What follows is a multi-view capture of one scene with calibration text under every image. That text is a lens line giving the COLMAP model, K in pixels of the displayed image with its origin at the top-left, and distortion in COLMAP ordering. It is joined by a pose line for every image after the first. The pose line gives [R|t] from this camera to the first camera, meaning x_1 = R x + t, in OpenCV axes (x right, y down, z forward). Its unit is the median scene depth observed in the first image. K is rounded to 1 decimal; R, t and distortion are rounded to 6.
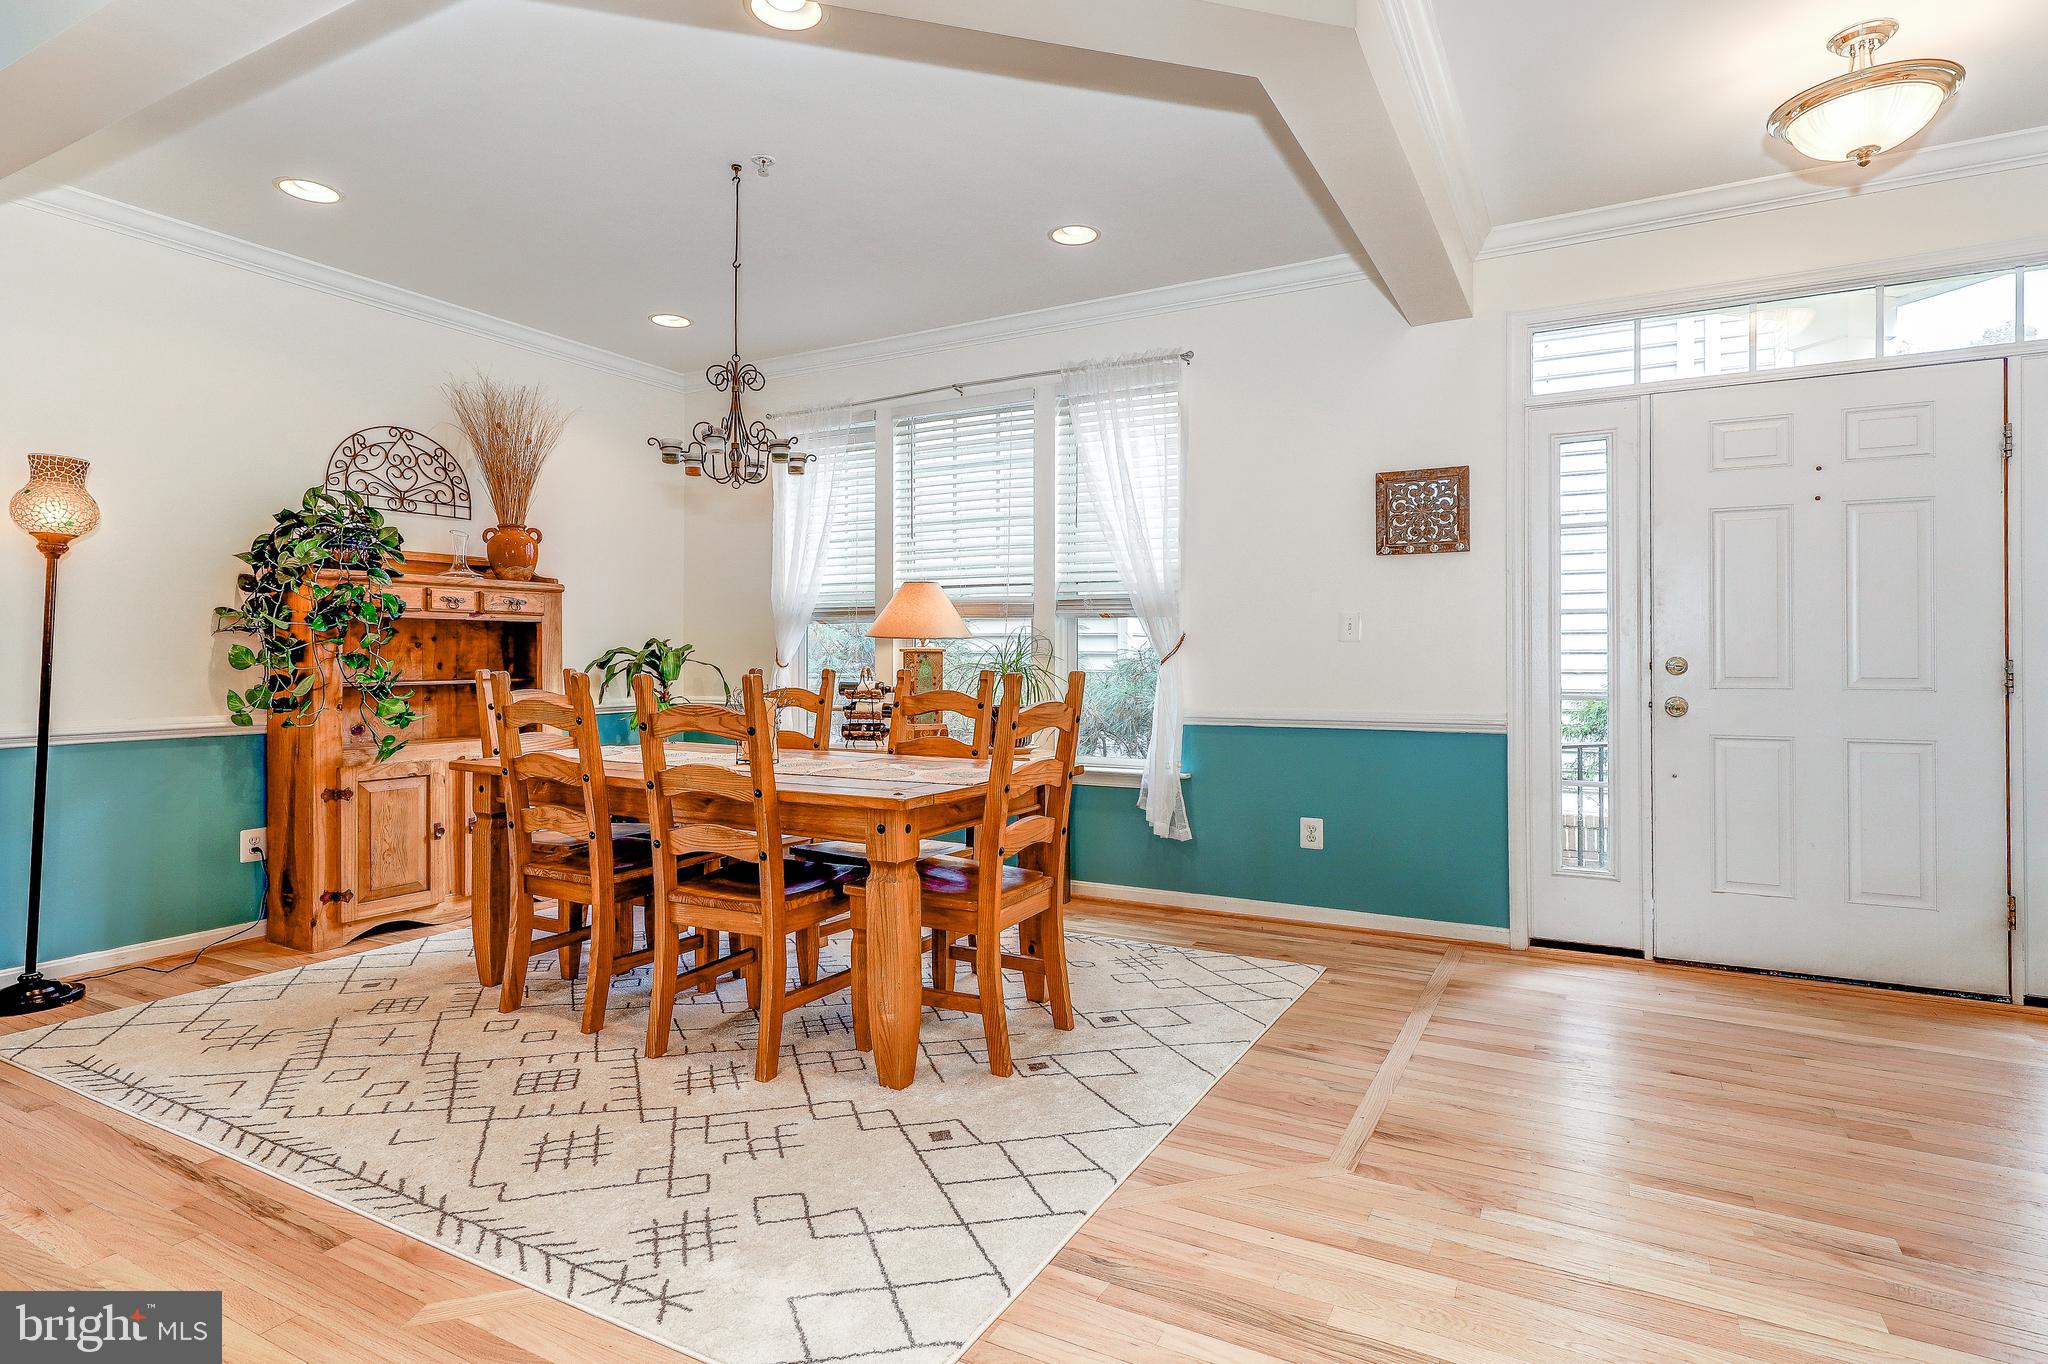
lens RADIAL K [[925.9, 0, 1073.0], [0, 925.9, 657.2], [0, 0, 1]] dist [0.002422, -0.000184]
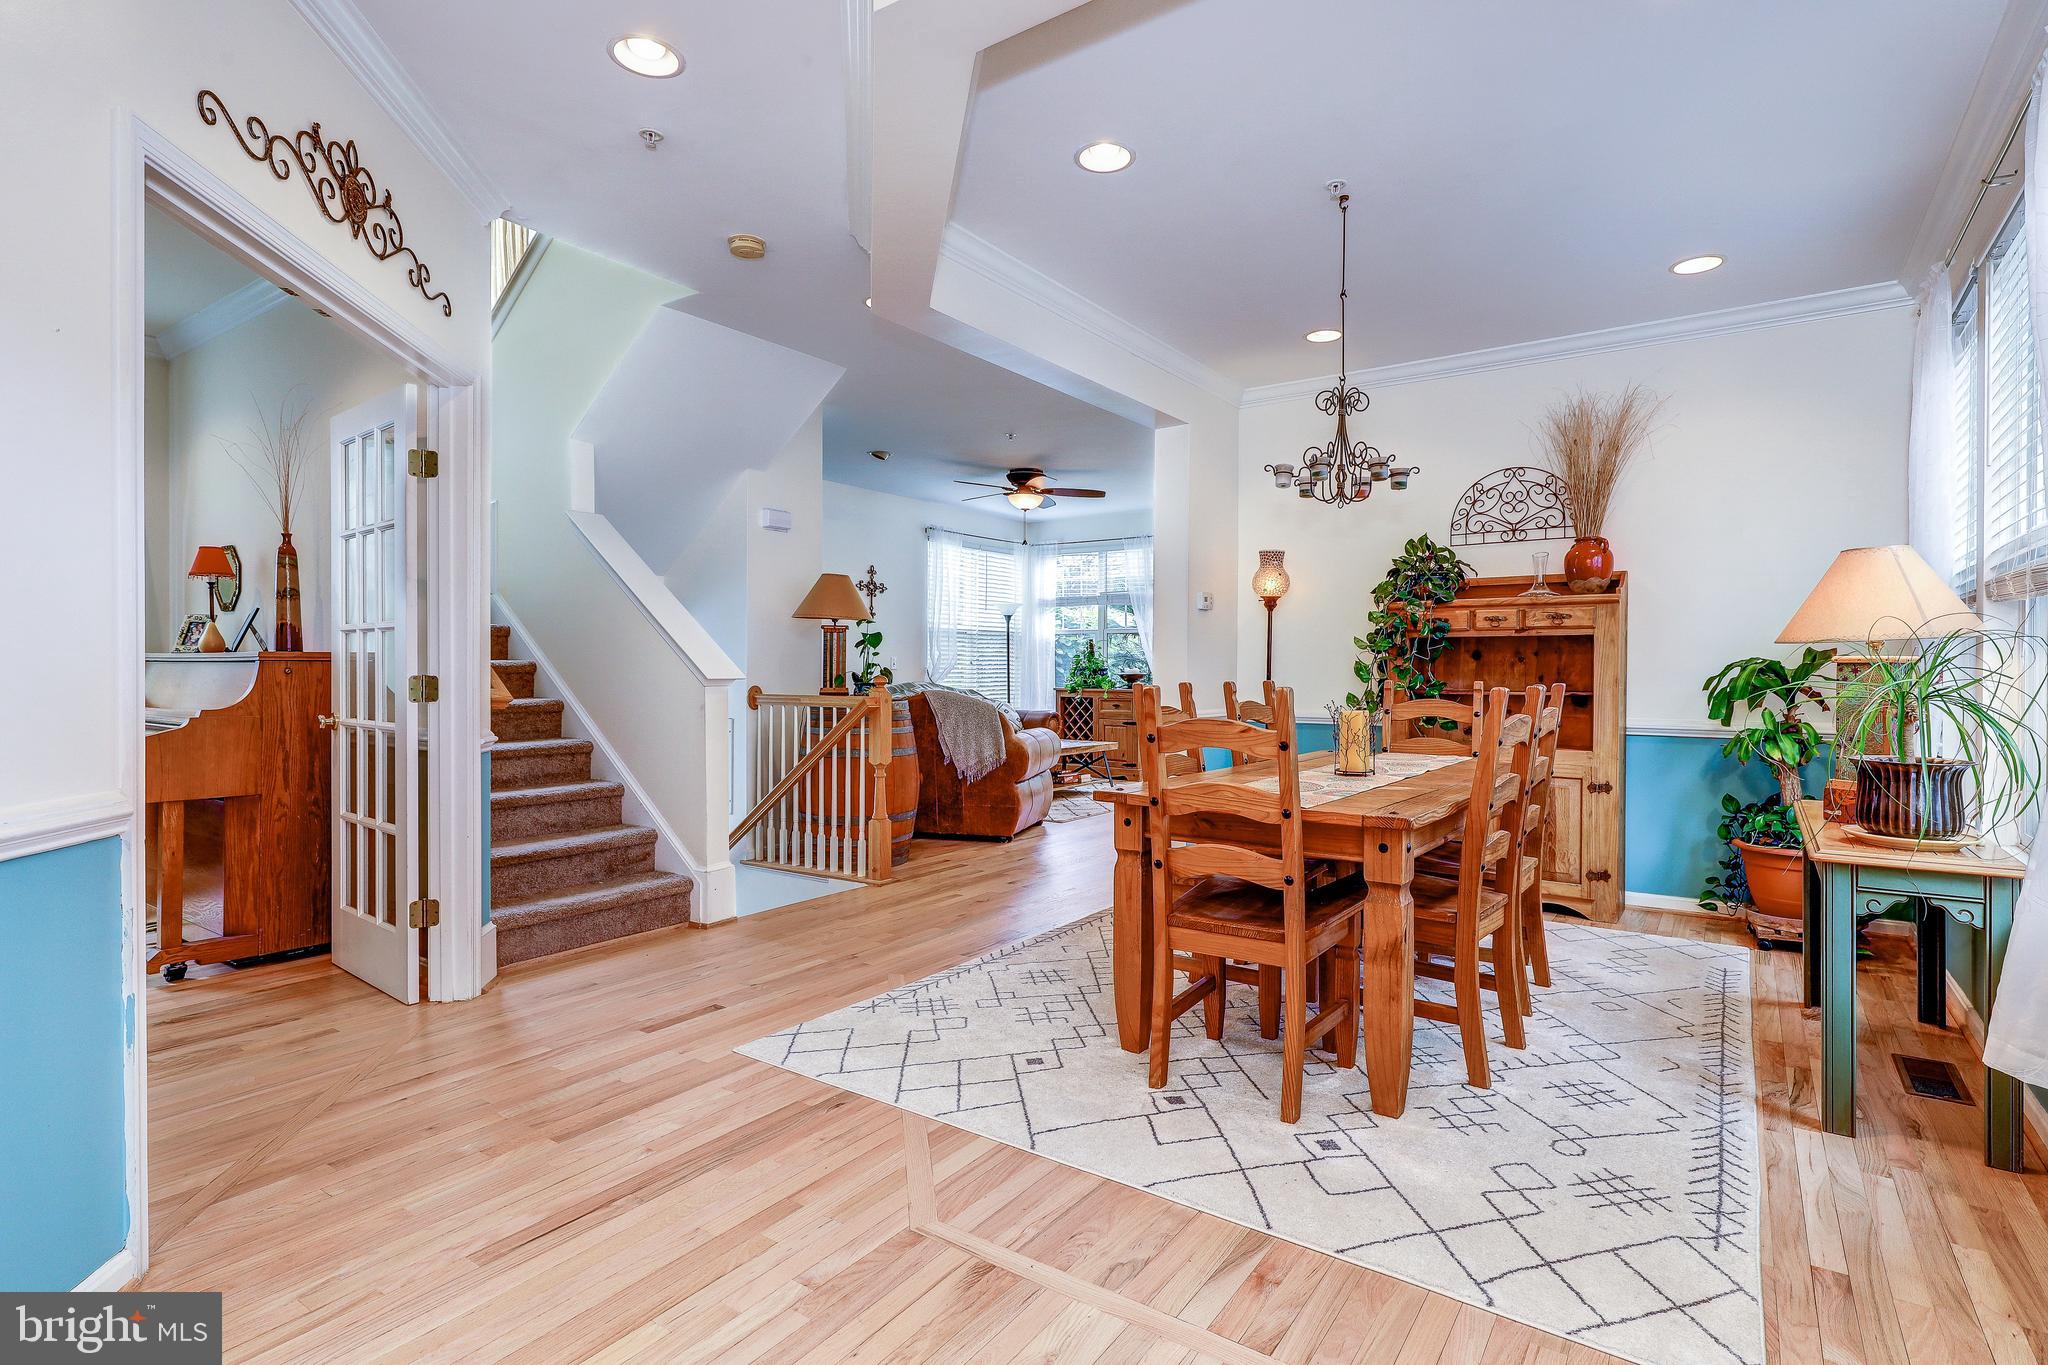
lens RADIAL K [[1006.2, 0, 1039.9], [0, 1006.2, 678.3], [0, 0, 1]] dist [0.010577, -0.000218]
pose [[-0.078453, 0.009321, -0.996874, 0.632866], [-0.002074, 0.999953, 0.009513, -0.001014], [0.996916, 0.002814, -0.078430, 0.599034]]
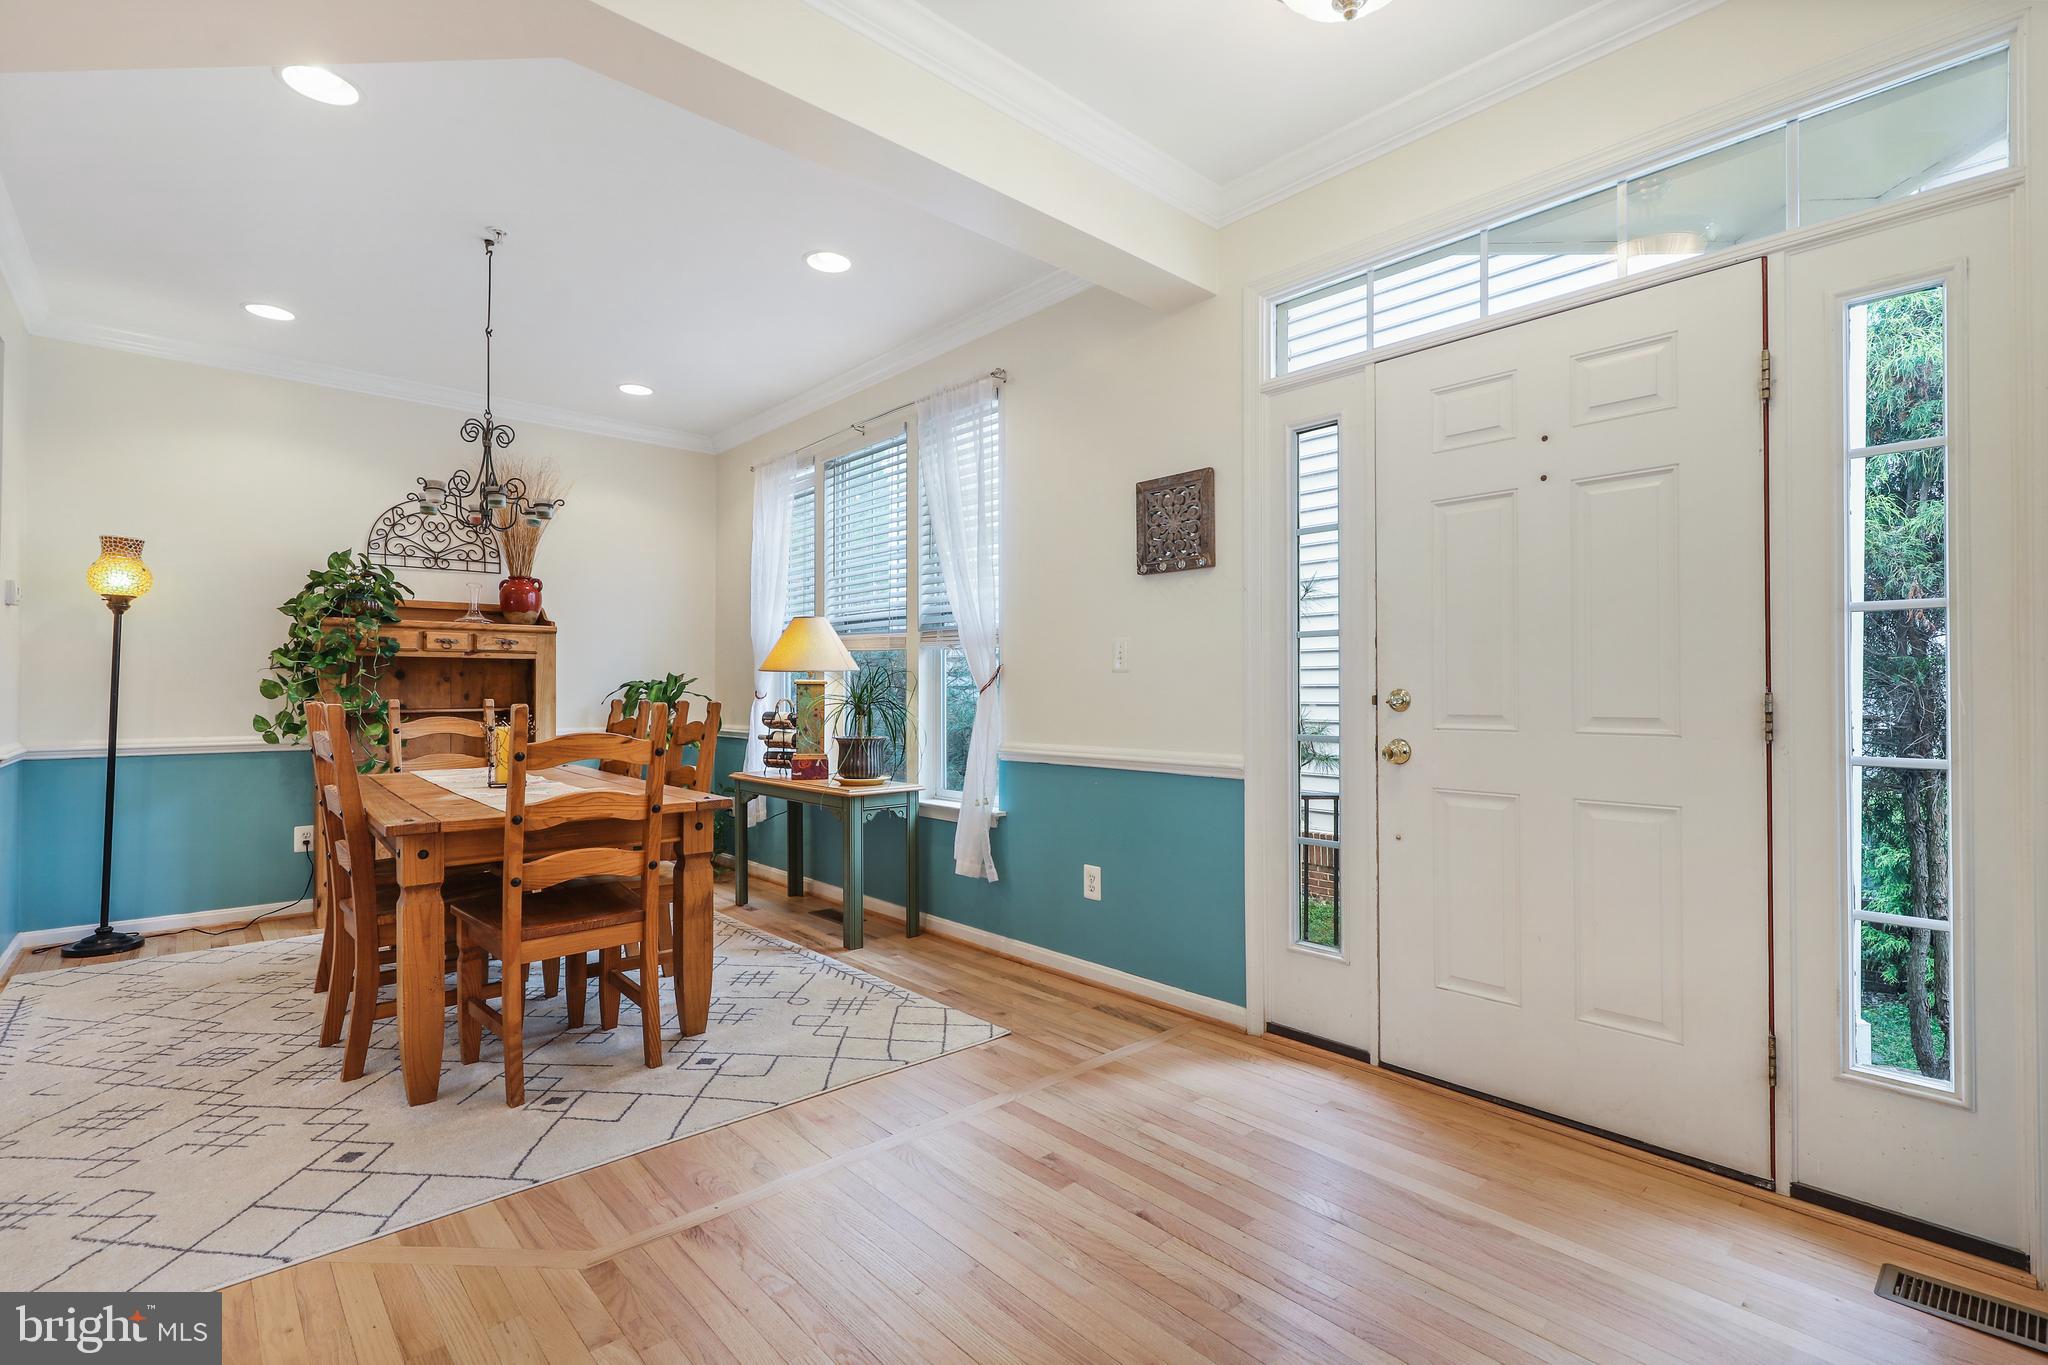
lens RADIAL K [[889.8, 0, 1095.6], [0, 889.8, 681.9], [0, 0, 1]] dist [-0.000080, 0.000189]
pose [[0.958472, -0.002530, -0.285175, 0.497404], [0.000113, 0.999964, -0.008490, 0.000281], [0.285186, 0.008105, 0.958438, 0.154313]]
